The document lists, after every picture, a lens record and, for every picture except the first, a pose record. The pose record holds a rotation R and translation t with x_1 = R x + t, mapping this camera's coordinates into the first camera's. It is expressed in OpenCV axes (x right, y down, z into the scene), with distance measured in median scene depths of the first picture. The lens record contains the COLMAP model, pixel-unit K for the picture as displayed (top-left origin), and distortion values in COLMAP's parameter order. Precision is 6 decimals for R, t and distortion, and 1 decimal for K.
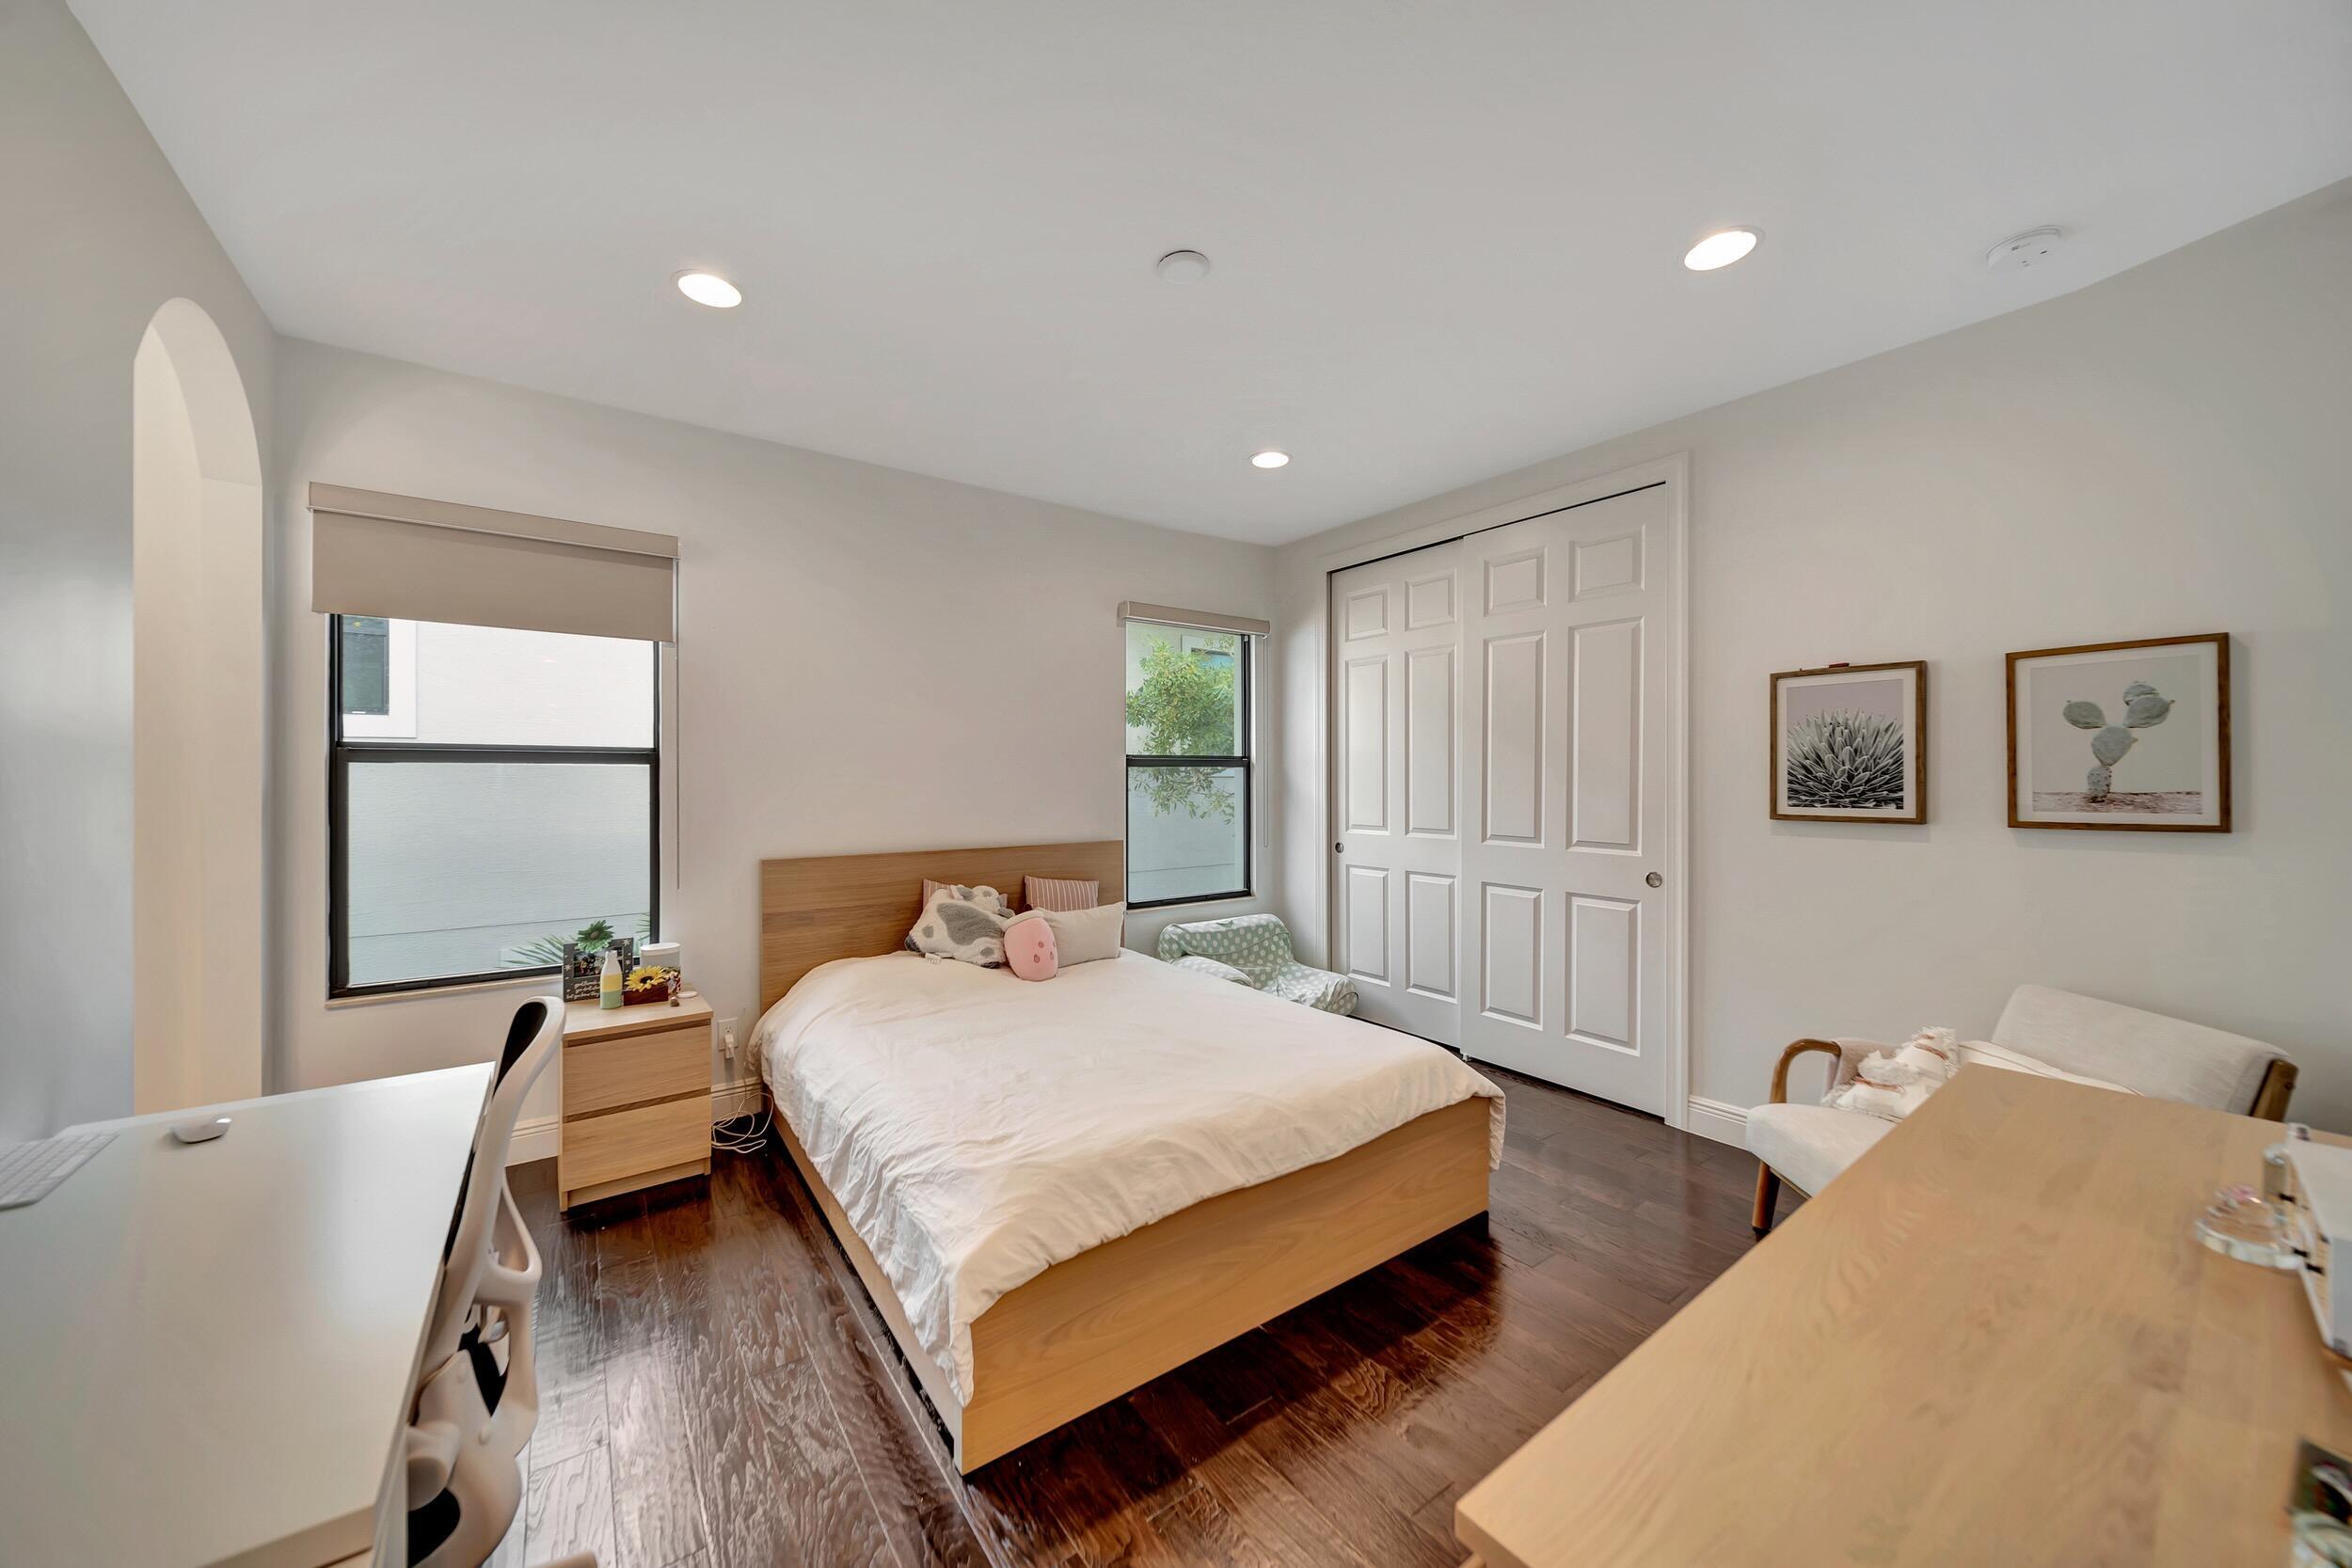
lens RADIAL K [[825.5, 0, 1167.8], [0, 825.5, 771.5], [0, 0, 1]] dist [-0.001650, -0.001057]
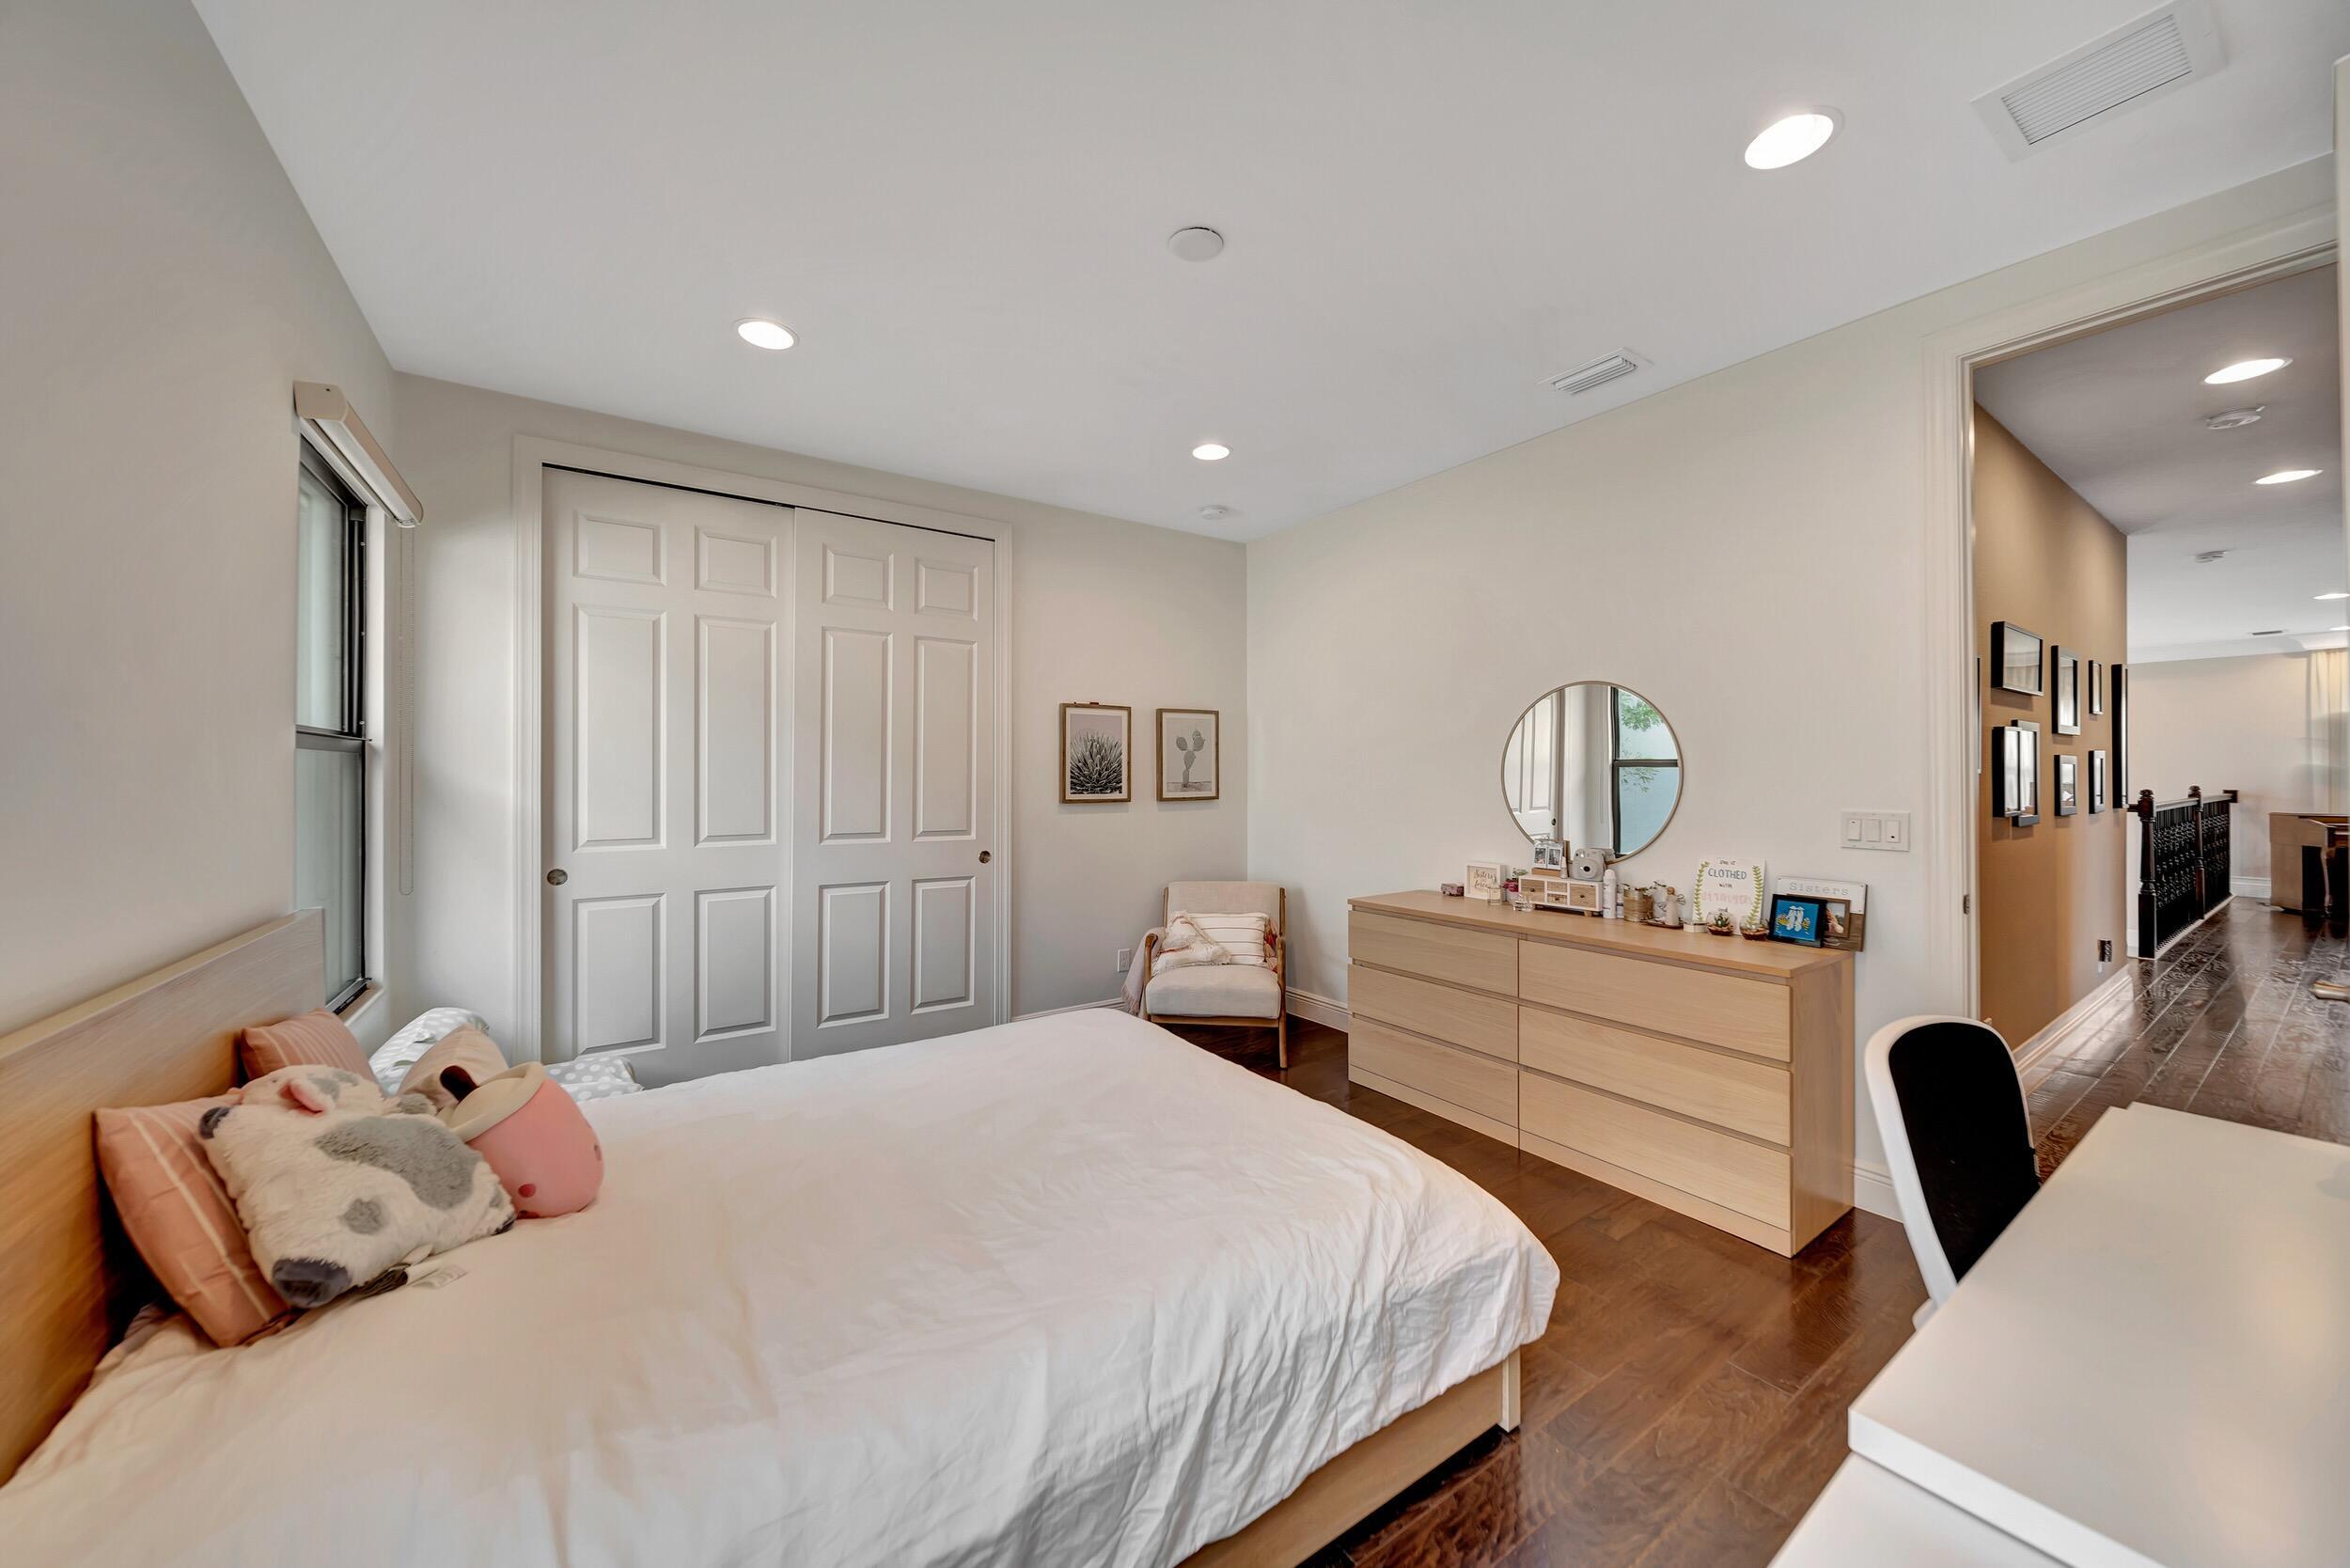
lens RADIAL K [[824.9, 0, 1165.6], [0, 824.9, 788.4], [0, 0, 1]] dist [-0.001650, -0.001057]
pose [[0.037383, -0.010745, 0.999243, -0.775134], [-0.006211, 0.999920, 0.010985, 0.016168], [-0.999282, -0.006617, 0.037314, 0.833981]]
